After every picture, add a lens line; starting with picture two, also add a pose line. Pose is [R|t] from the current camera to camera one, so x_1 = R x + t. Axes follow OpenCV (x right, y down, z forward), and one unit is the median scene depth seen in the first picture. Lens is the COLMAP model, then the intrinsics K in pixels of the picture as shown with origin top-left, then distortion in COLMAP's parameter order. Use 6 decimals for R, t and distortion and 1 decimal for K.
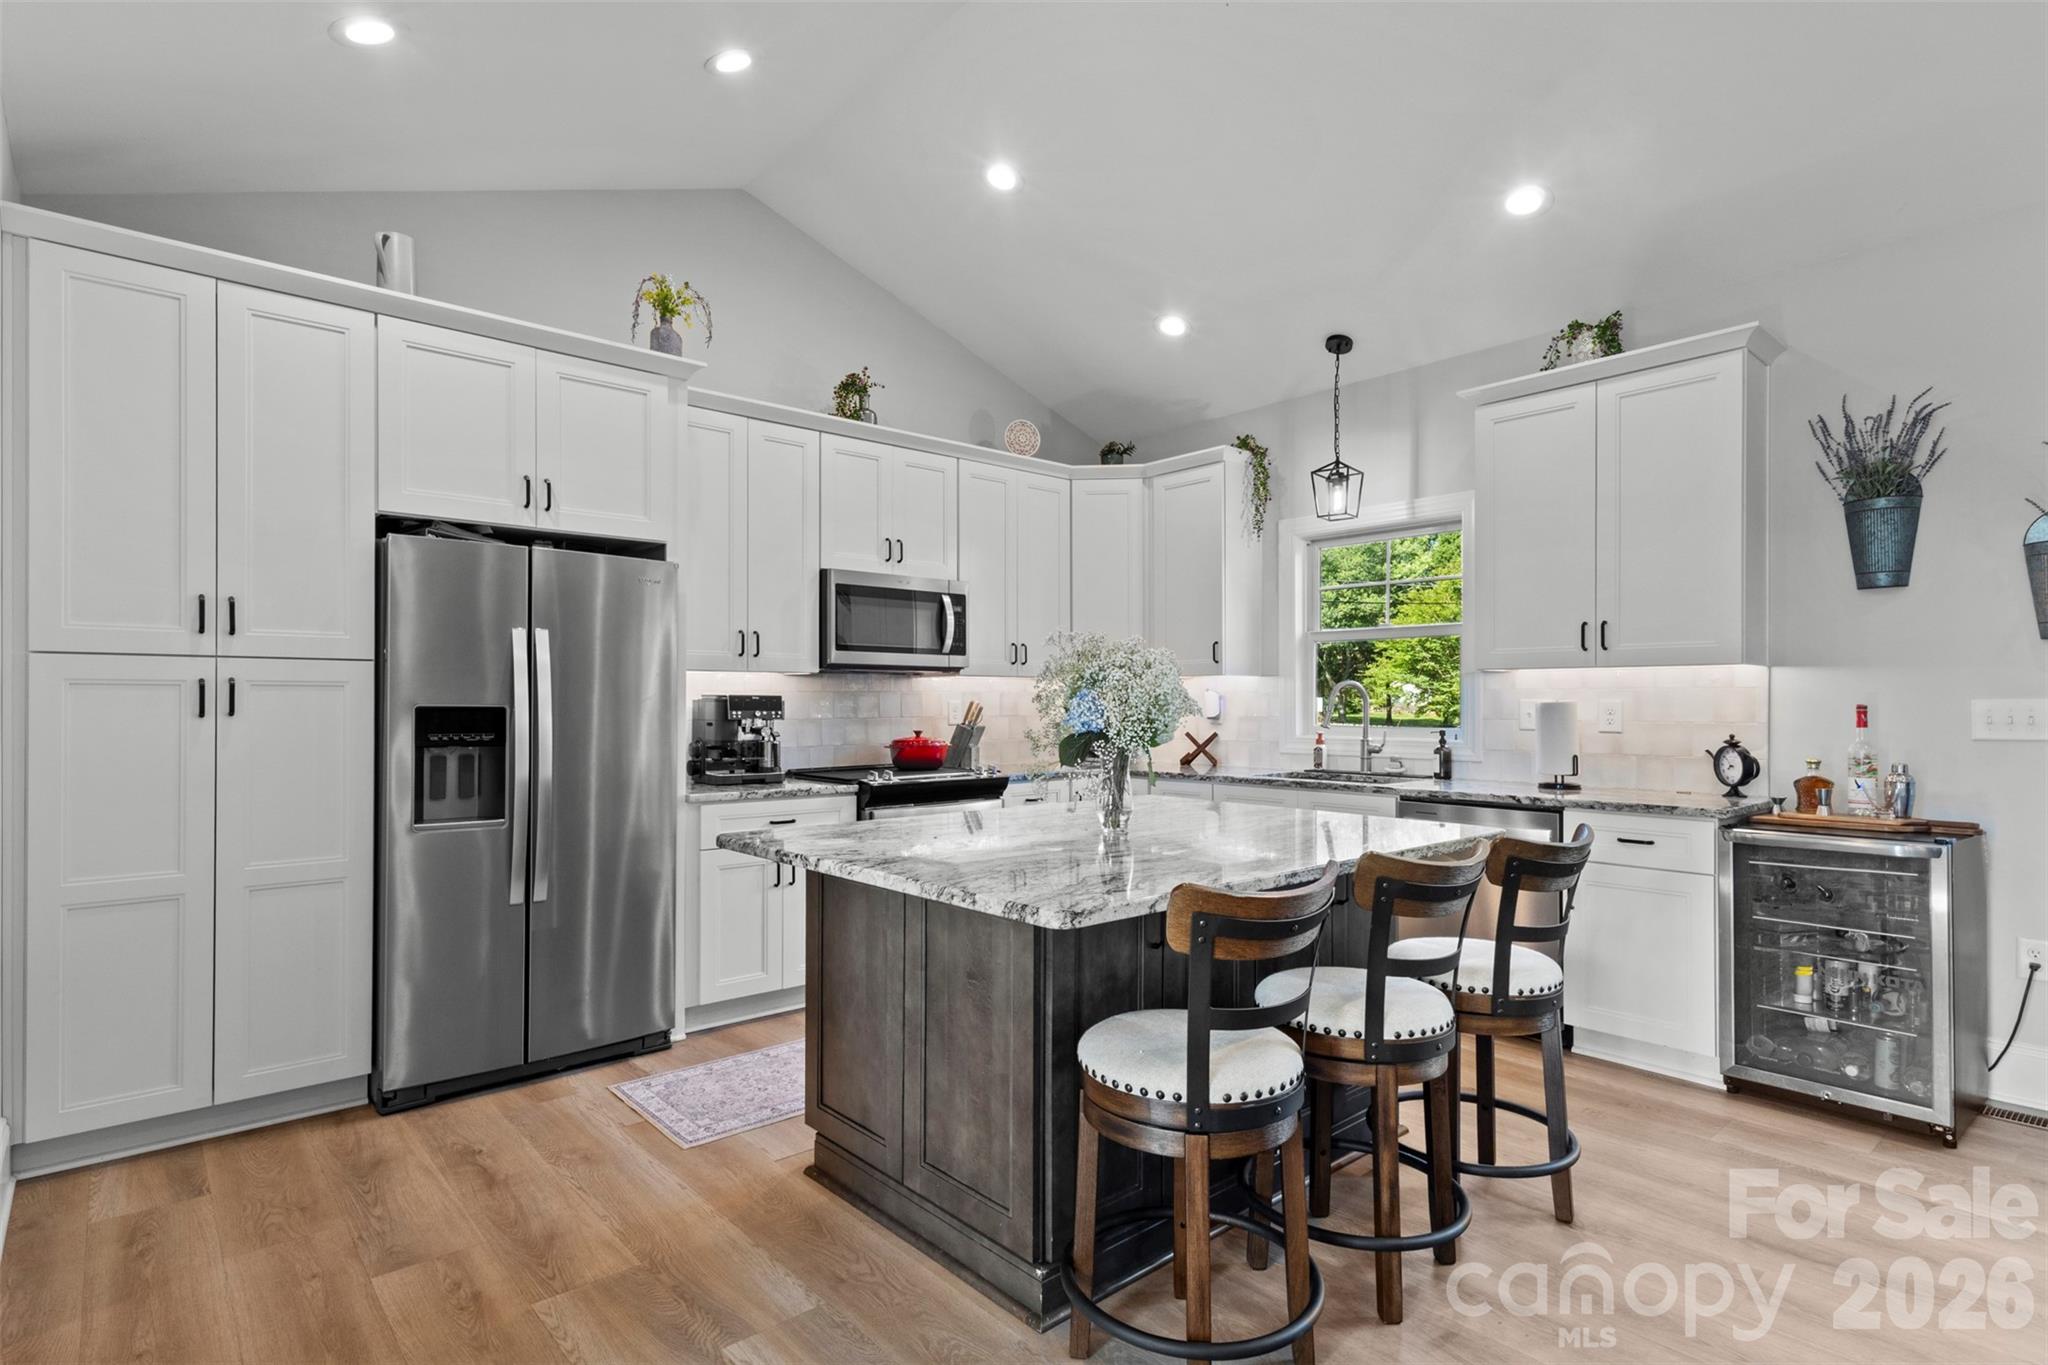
lens RADIAL K [[1037.8, 0, 1022.8], [0, 1037.8, 703.7], [0, 0, 1]] dist [0.019071, 0.000185]
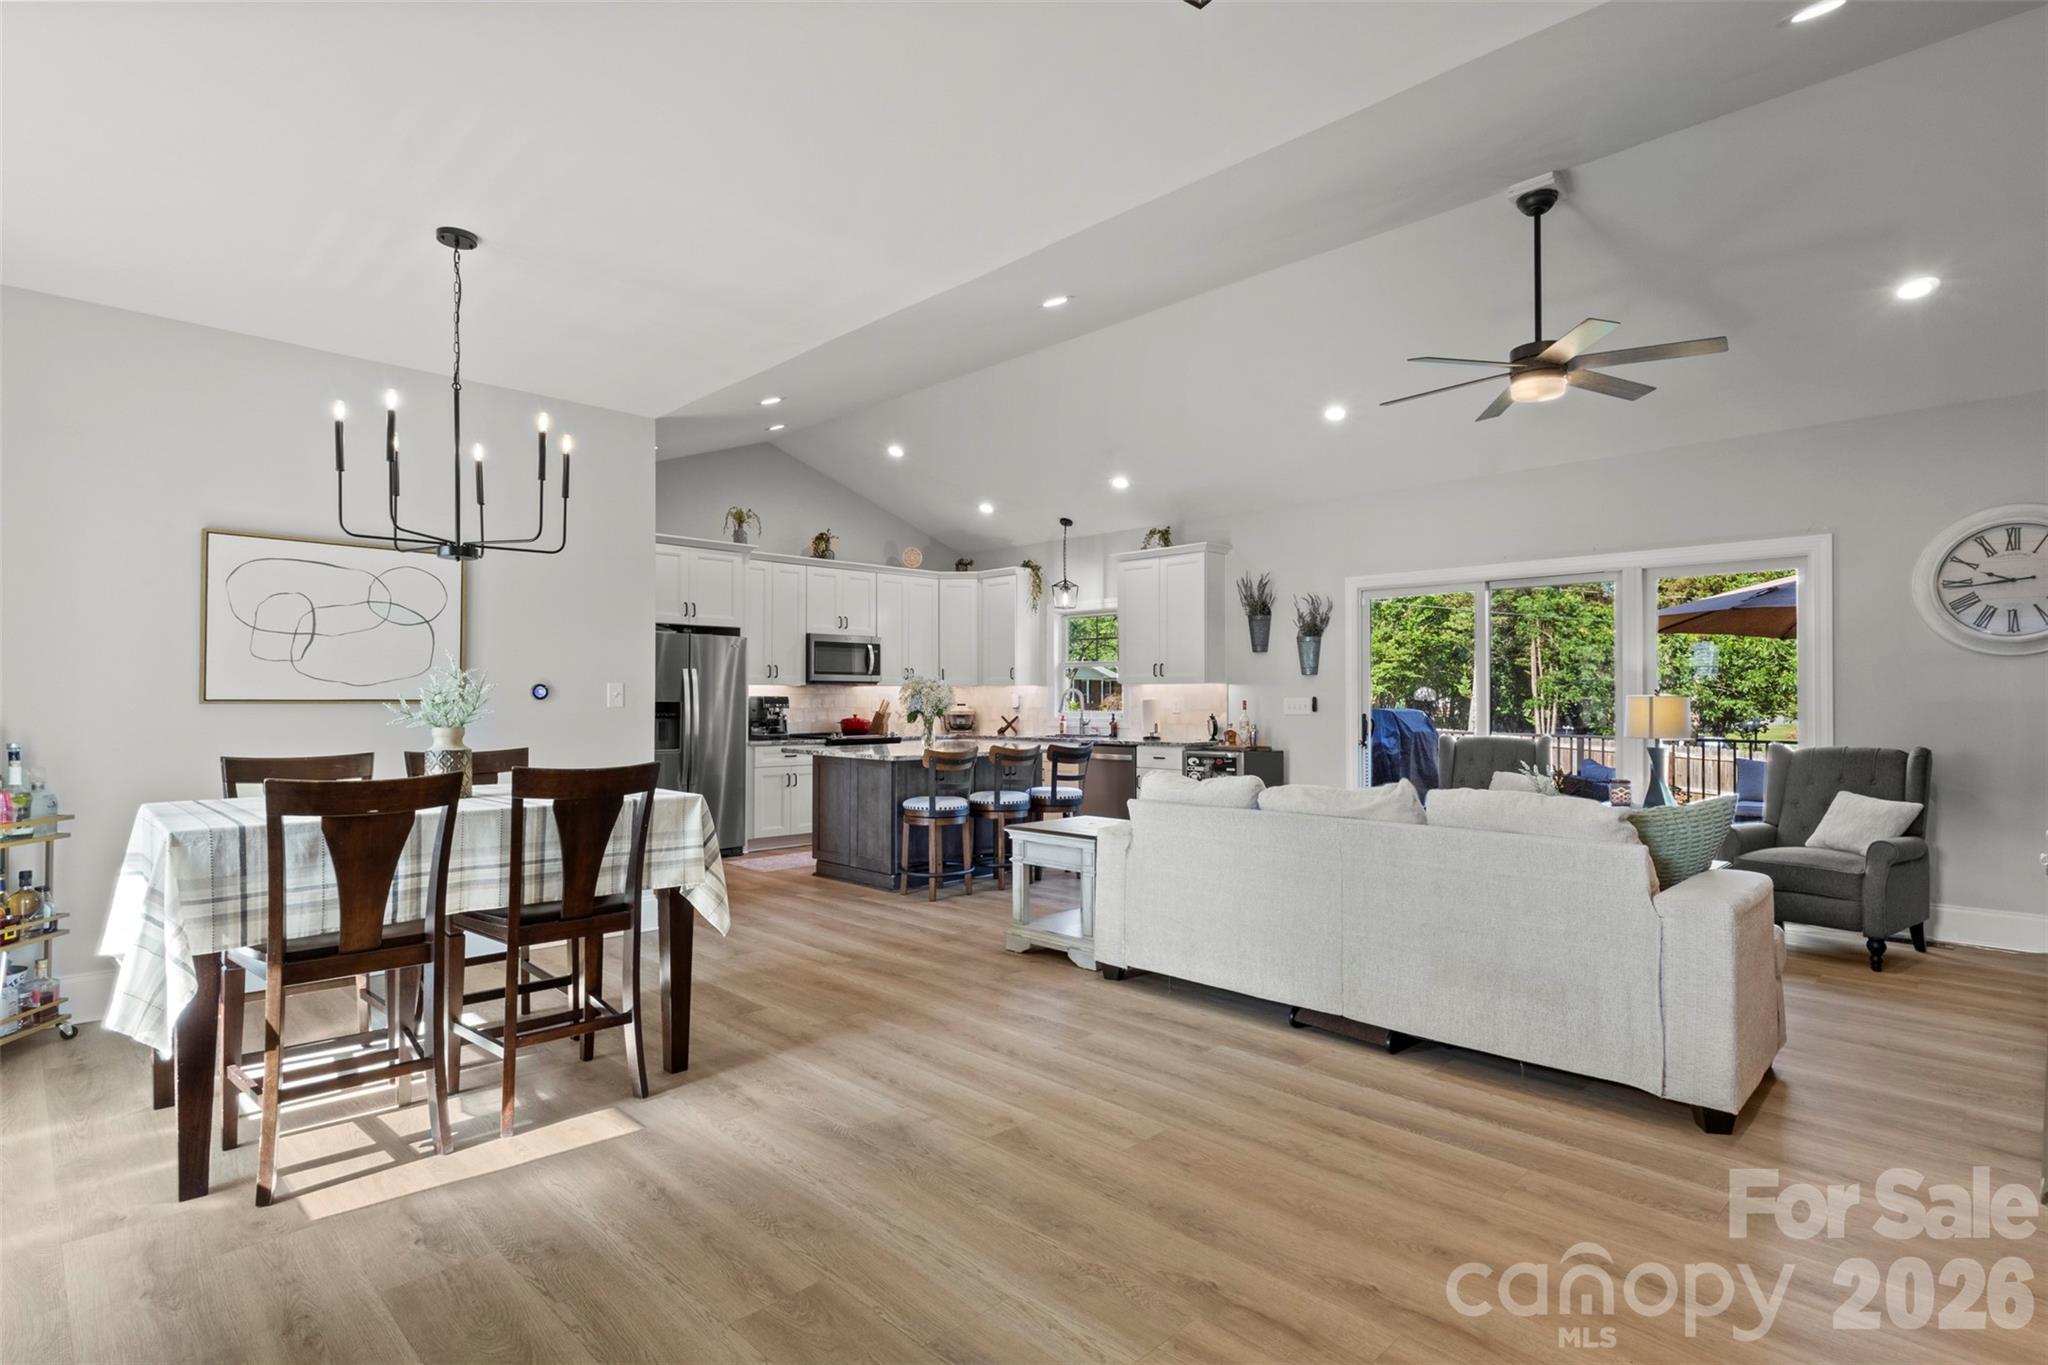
lens RADIAL K [[1022.1, 0, 1023.5], [0, 1022.1, 692.3], [0, 0, 1]] dist [0.001972, 0.000485]
pose [[0.998025, 0.000300, 0.062821, 0.103793], [0.000225, 0.999965, -0.008351, 0.001031], [-0.062821, 0.008349, 0.997990, -1.033153]]
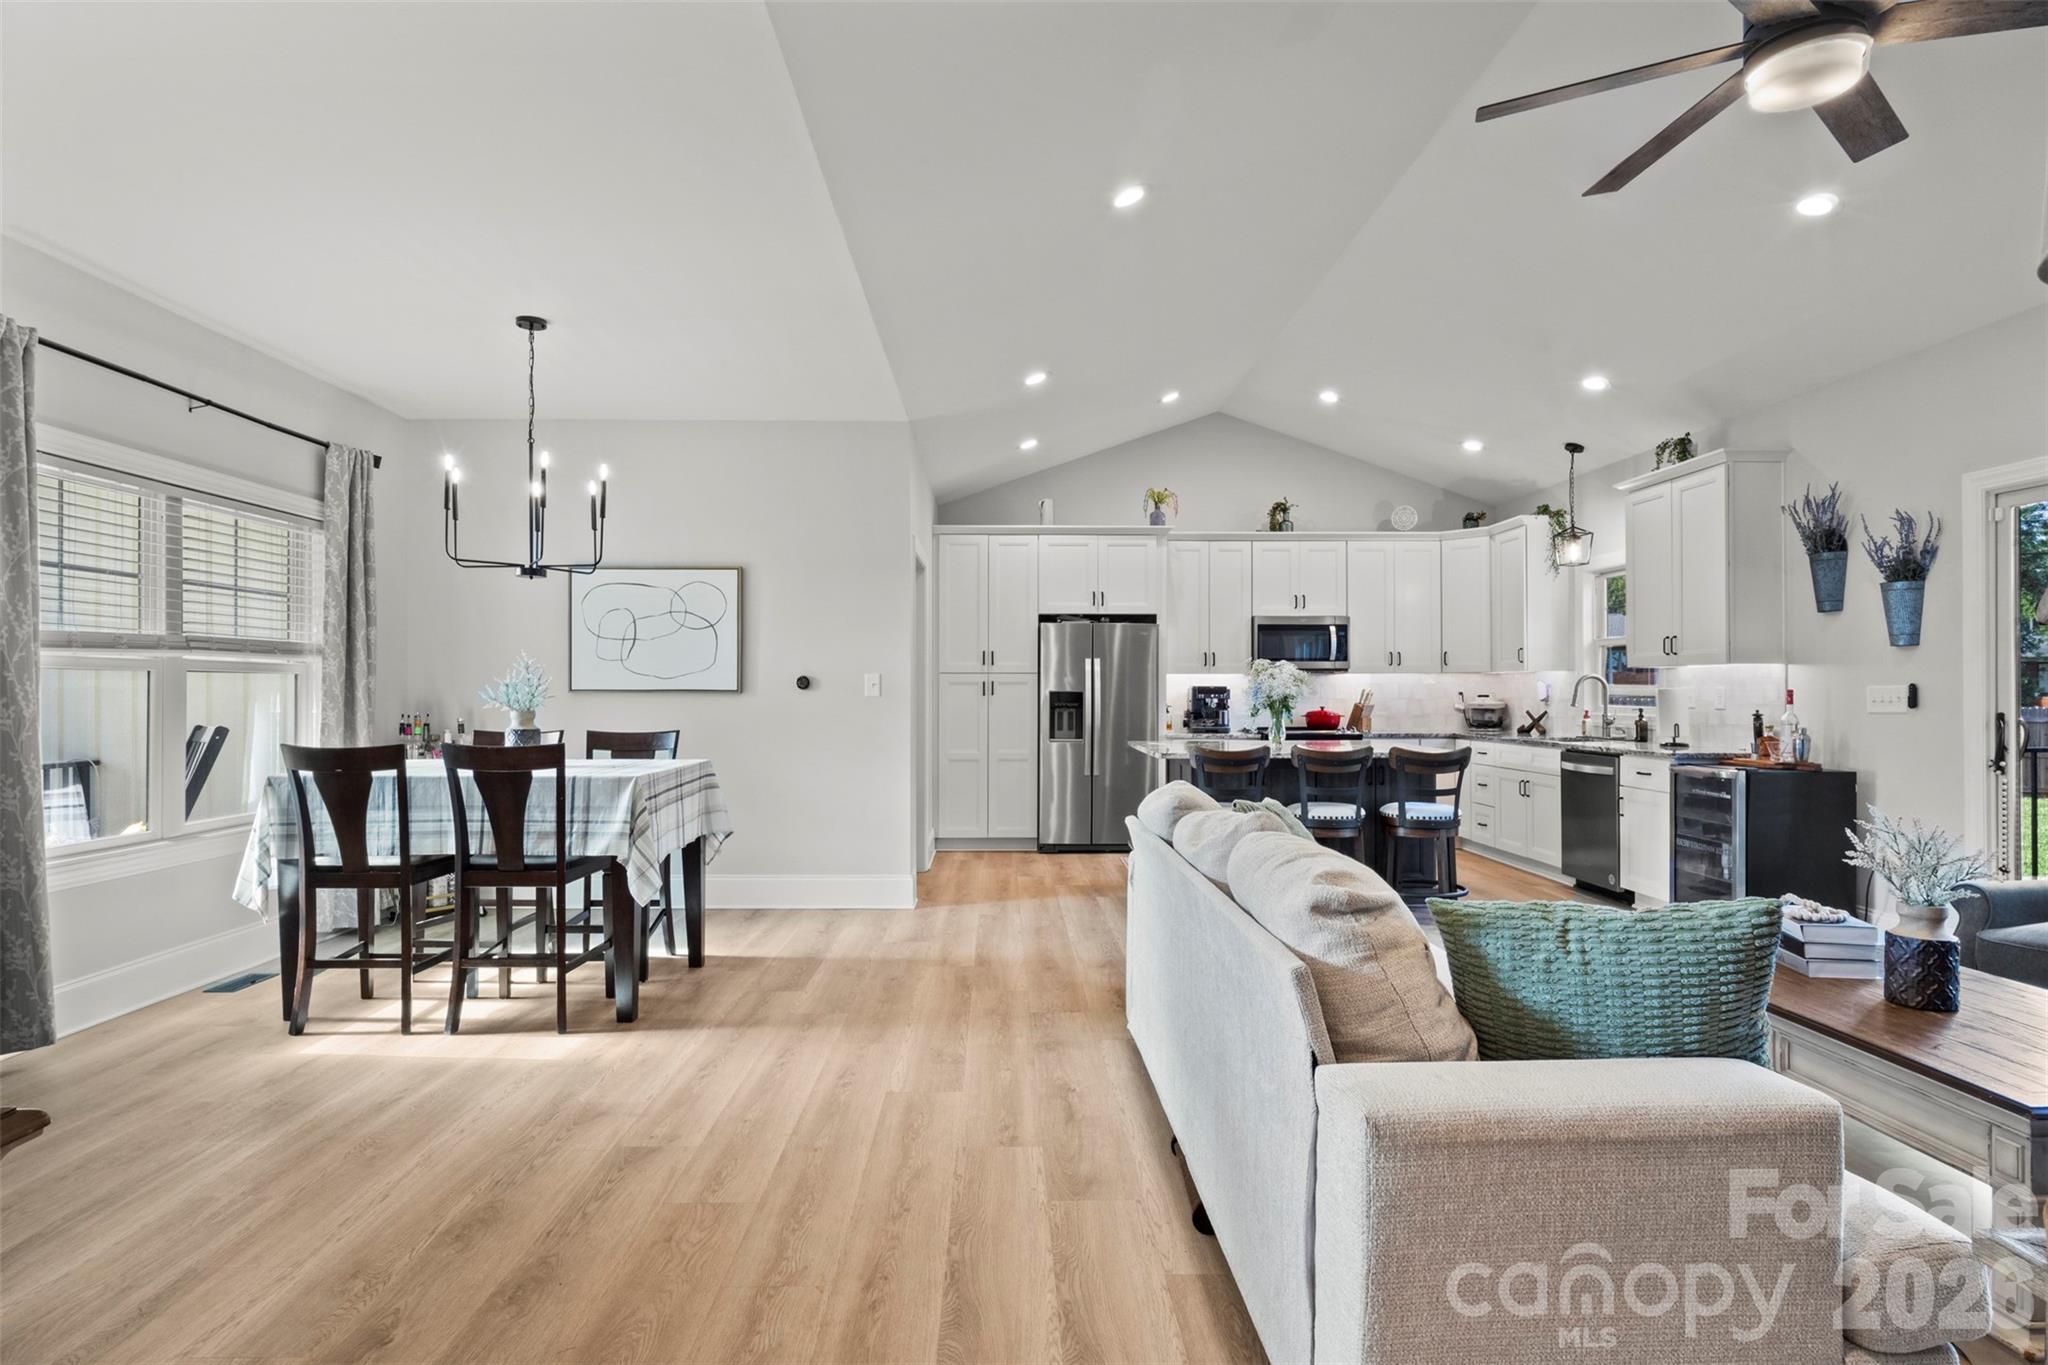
lens RADIAL K [[1081.6, 0, 1024.0], [0, 1081.6, 682.5], [0, 0, 1]] dist [-0.001710, -0.000256]
pose [[0.766801, -0.006247, -0.641854, 0.734215], [0.000345, 0.999957, -0.009320, 0.003484], [0.641884, 0.006925, 0.766770, -0.726826]]
